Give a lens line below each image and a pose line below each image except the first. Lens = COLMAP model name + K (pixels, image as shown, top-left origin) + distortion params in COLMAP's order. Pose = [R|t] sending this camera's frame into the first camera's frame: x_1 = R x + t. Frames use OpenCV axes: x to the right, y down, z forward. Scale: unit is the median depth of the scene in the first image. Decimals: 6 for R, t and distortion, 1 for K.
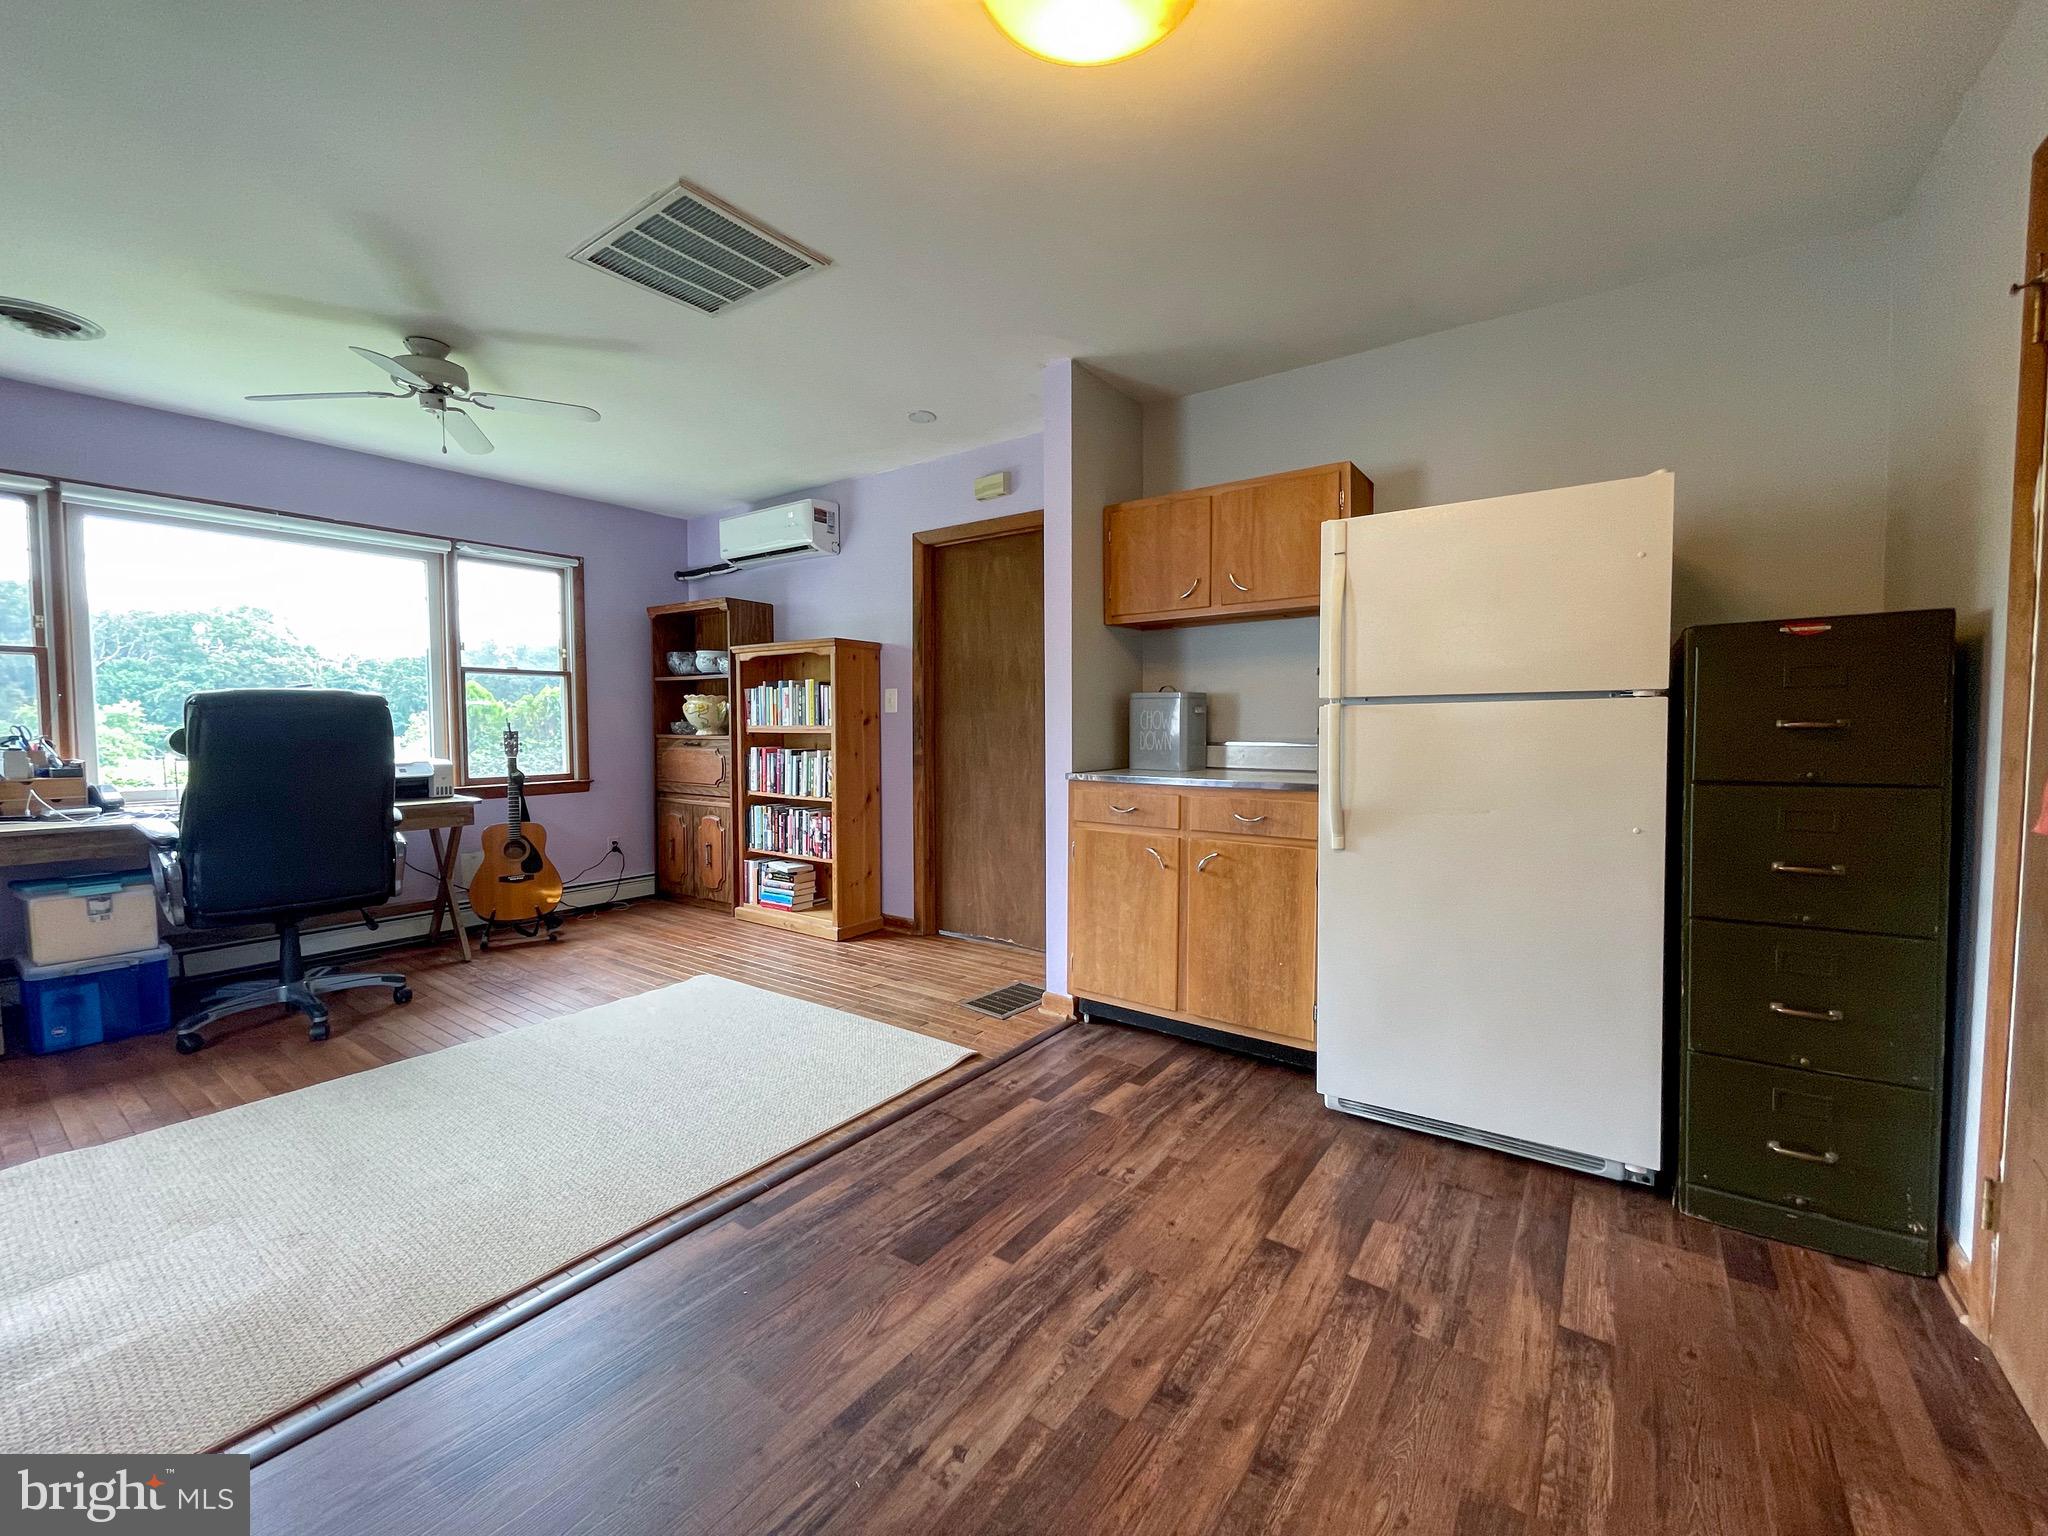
lens RADIAL K [[824.1, 0, 1031.4], [0, 824.1, 760.5], [0, 0, 1]] dist [-0.000355, 0.000210]
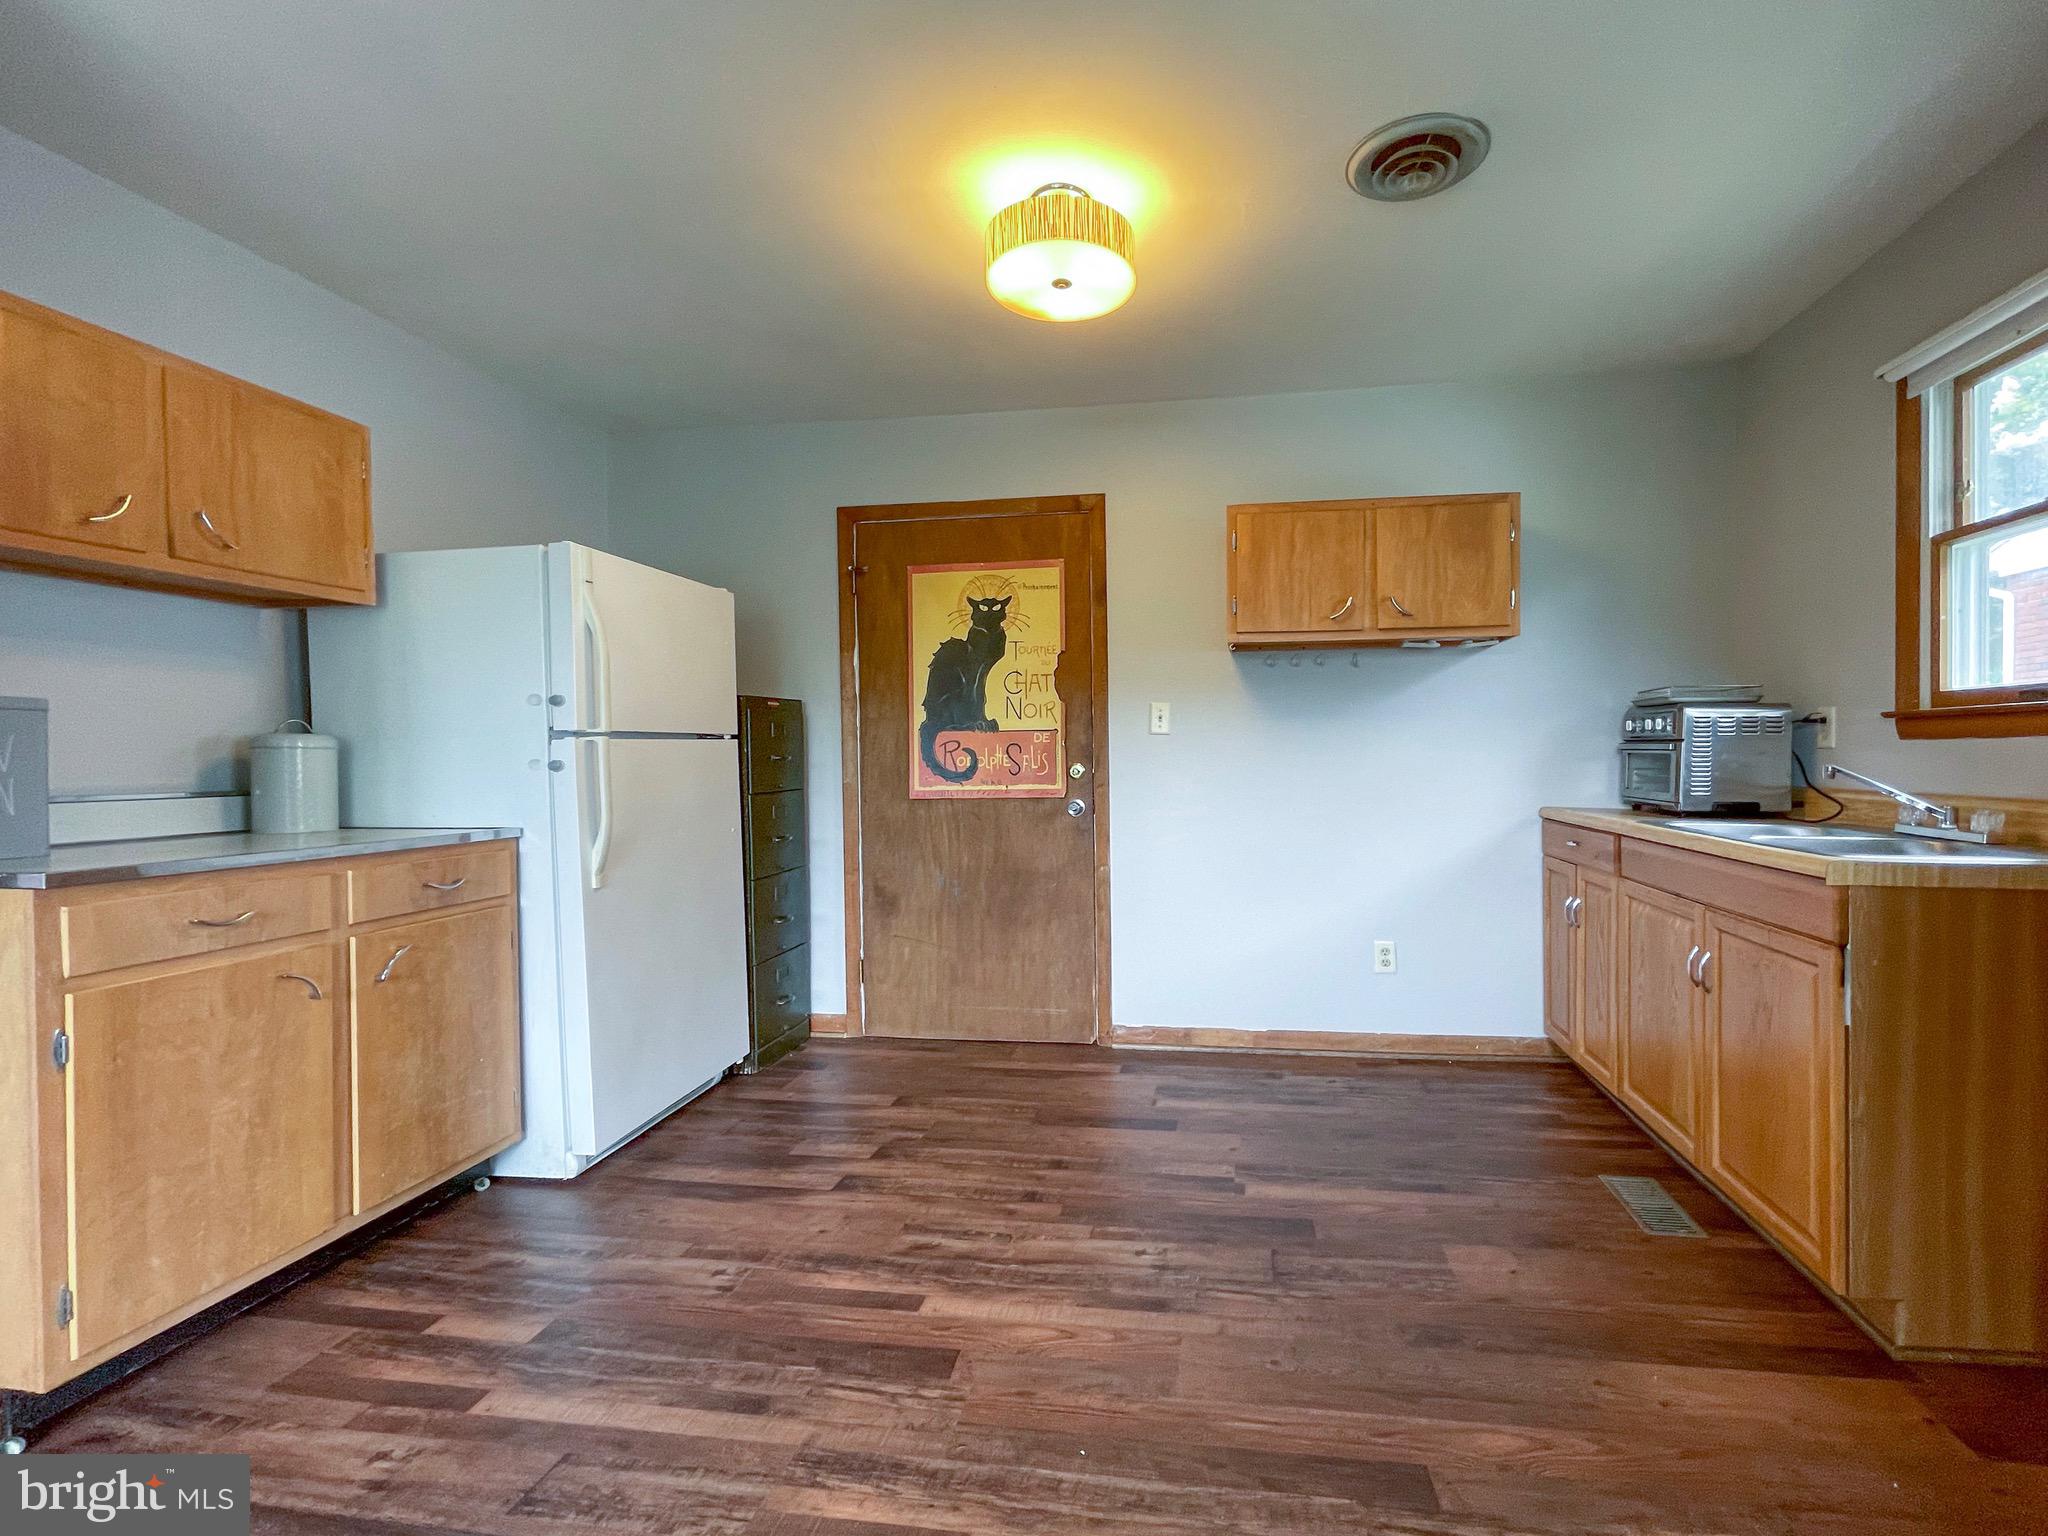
lens RADIAL K [[896.3, 0, 1029.5], [0, 896.3, 769.2], [0, 0, 1]] dist [0.001172, 0.000550]
pose [[-0.387128, -0.007195, 0.921998, -0.981722], [0.050612, 0.998296, 0.029041, -0.044955], [-0.920636, 0.057907, -0.386104, 1.167891]]
